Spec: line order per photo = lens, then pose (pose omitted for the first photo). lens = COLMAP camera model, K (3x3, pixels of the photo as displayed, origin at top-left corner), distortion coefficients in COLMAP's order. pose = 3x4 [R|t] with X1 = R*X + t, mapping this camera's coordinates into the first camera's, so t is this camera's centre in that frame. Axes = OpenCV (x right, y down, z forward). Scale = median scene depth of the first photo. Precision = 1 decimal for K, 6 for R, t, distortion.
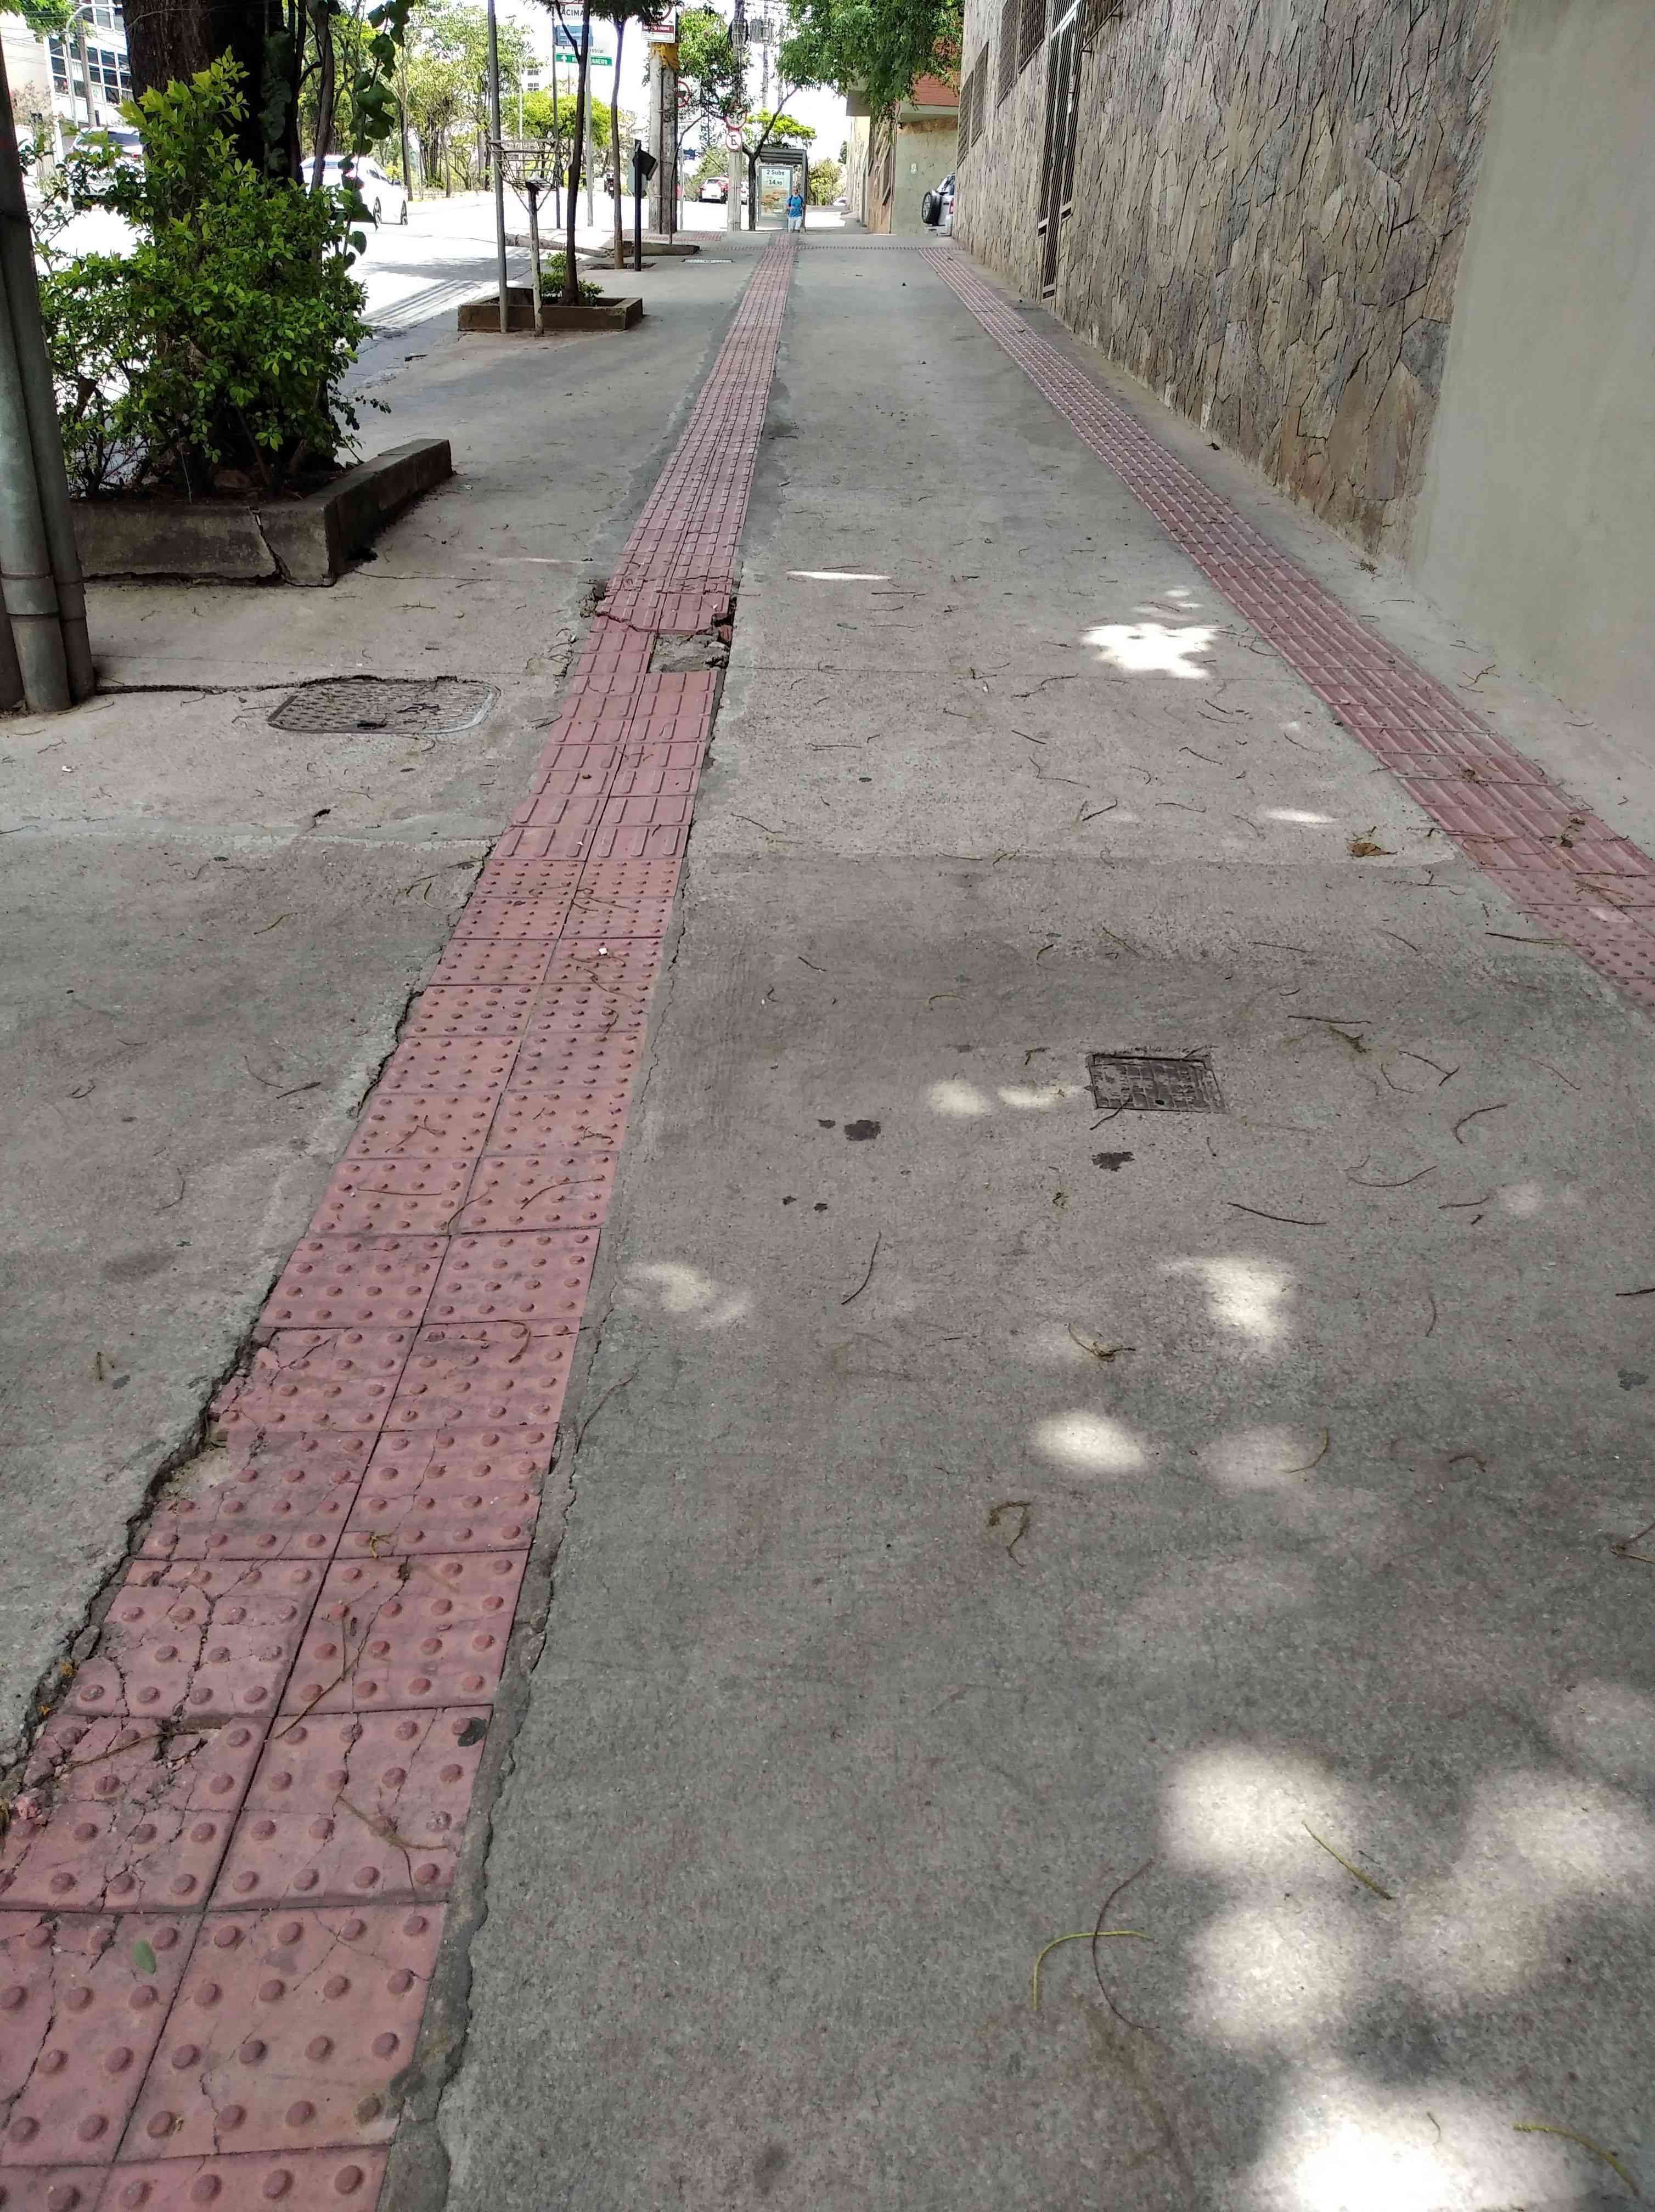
lens RADIAL K [[1726.0, 0, 827.5], [0, 1726.0, 1106.0], [0, 0, 1]] dist [0.006534, -0.013725]
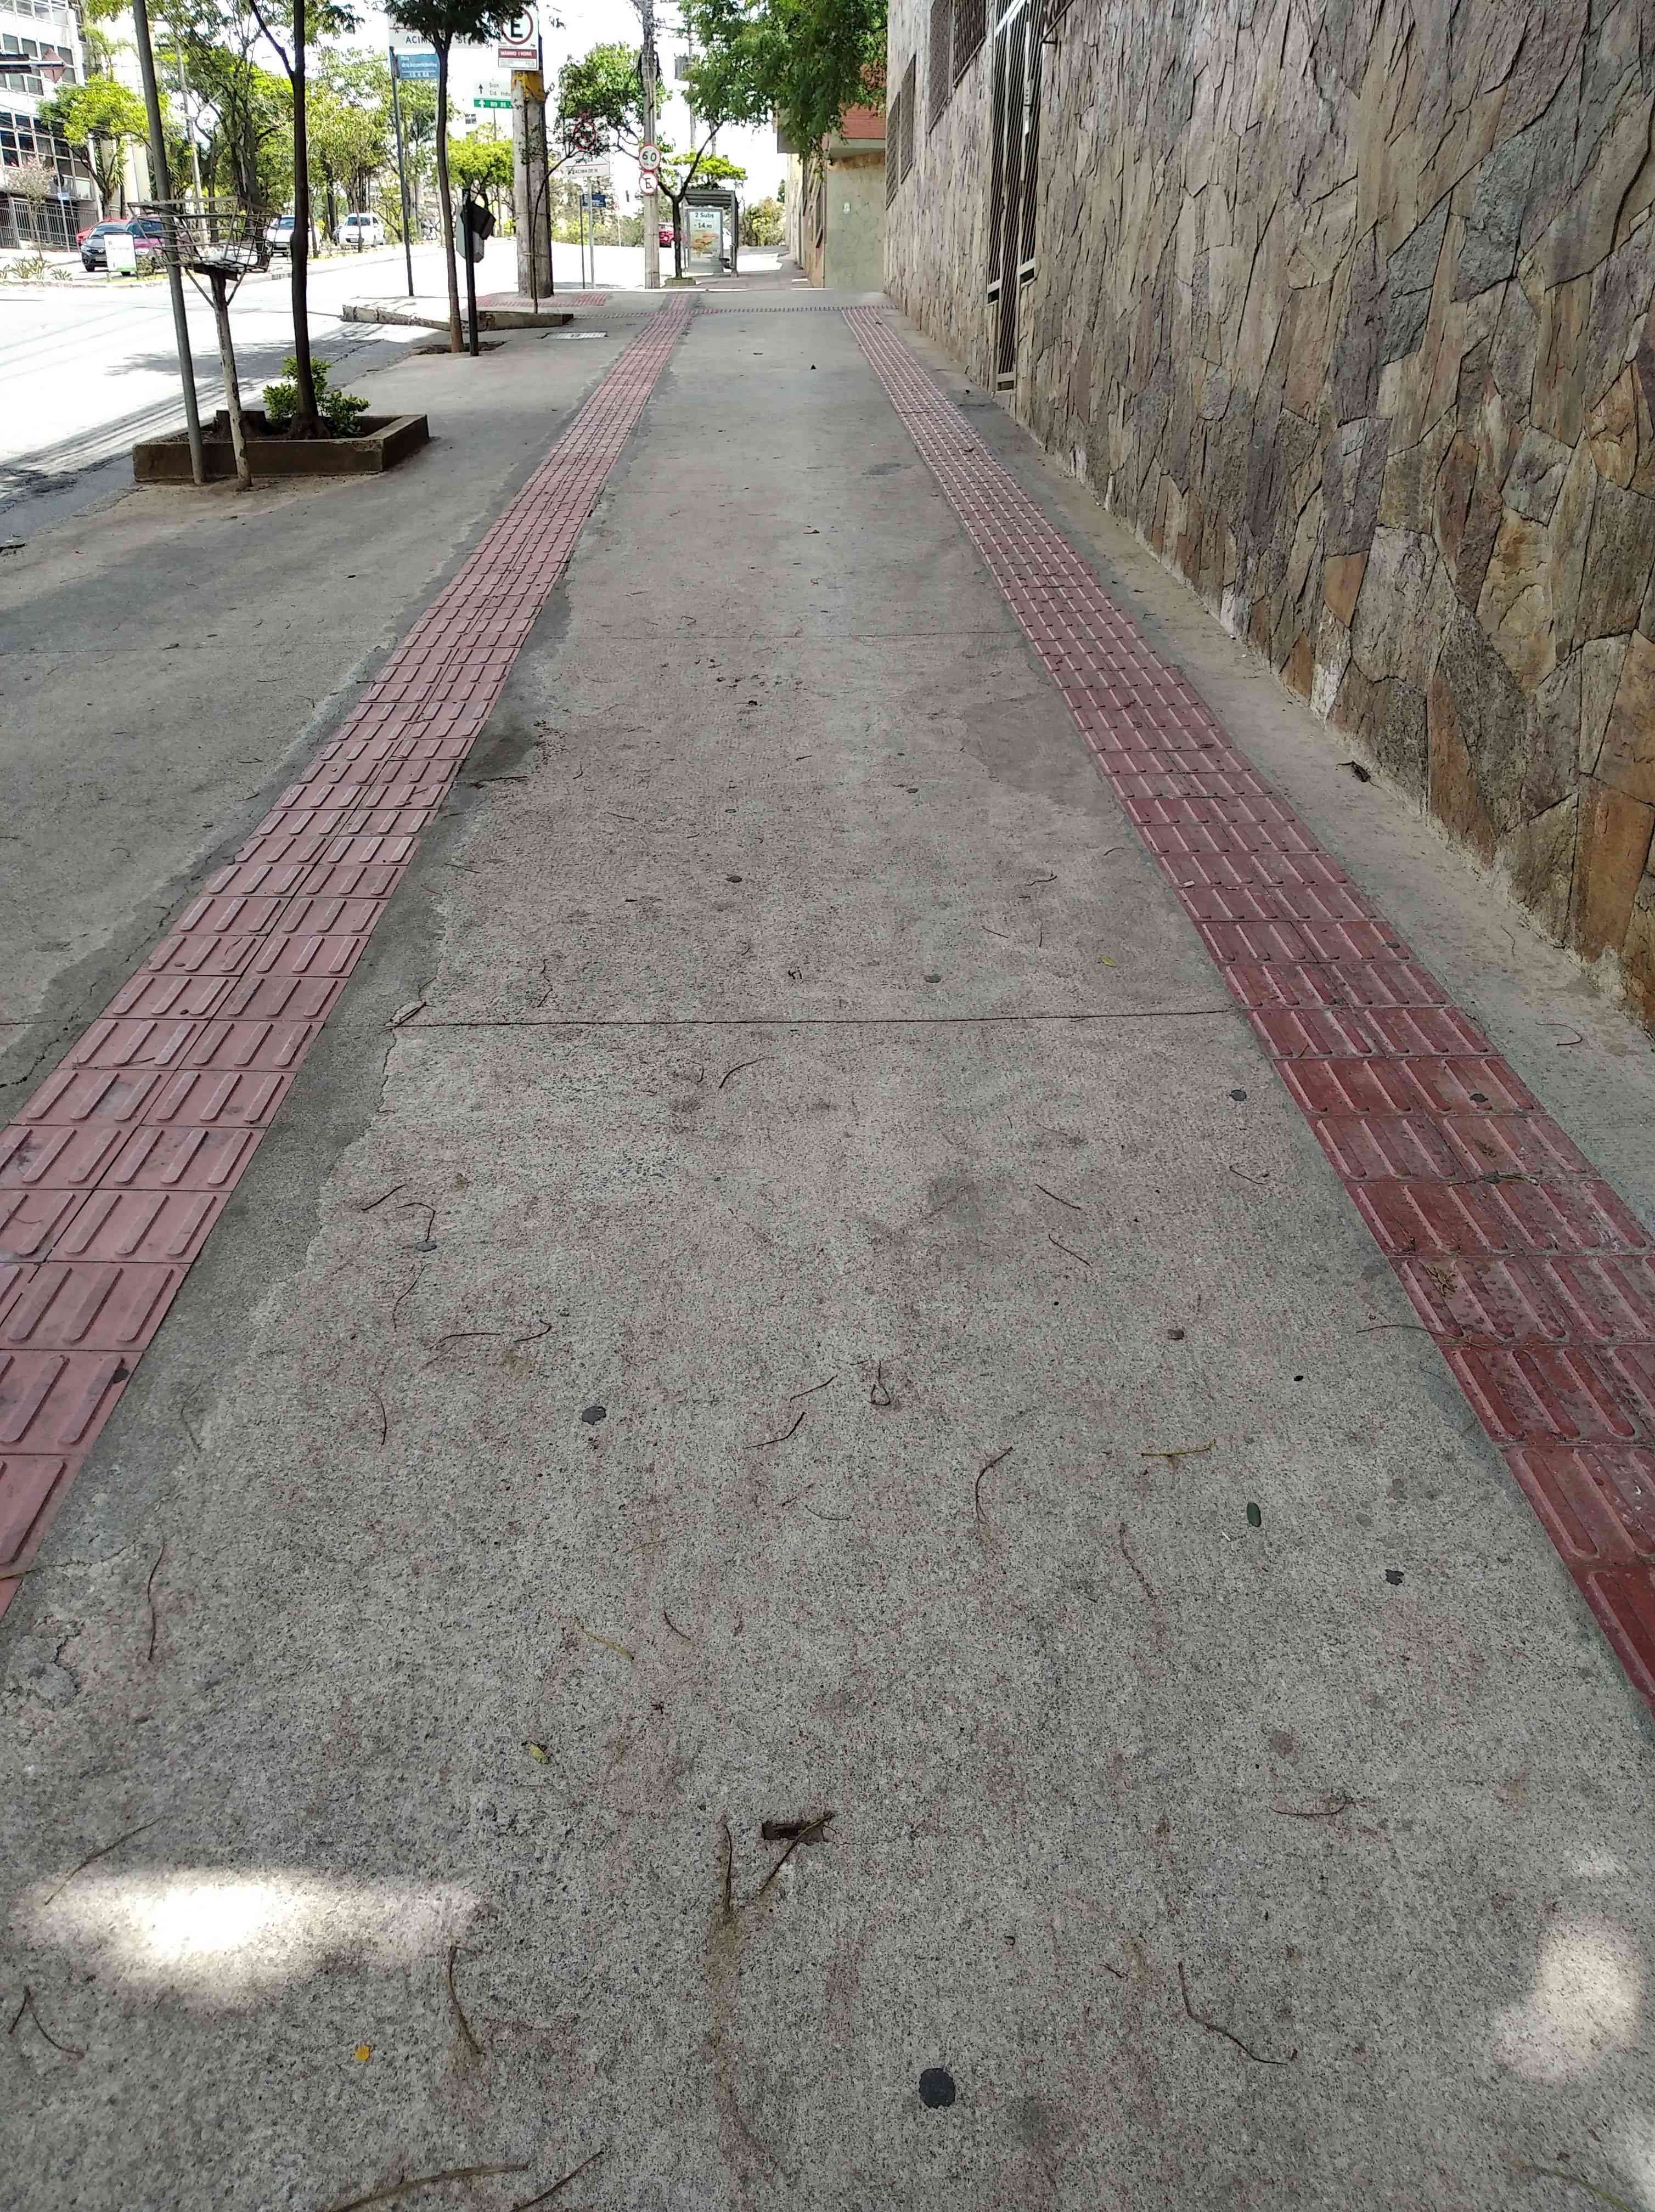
lens RADIAL K [[1710.5, 0, 826.4], [0, 1710.5, 1113.4], [0, 0, 1]] dist [-0.006436, -0.008286]
pose [[0.999293, -0.036130, 0.010416, 0.034543], [0.036218, 0.999309, -0.008341, -0.160967], [-0.010108, 0.008713, 0.999911, 0.287439]]
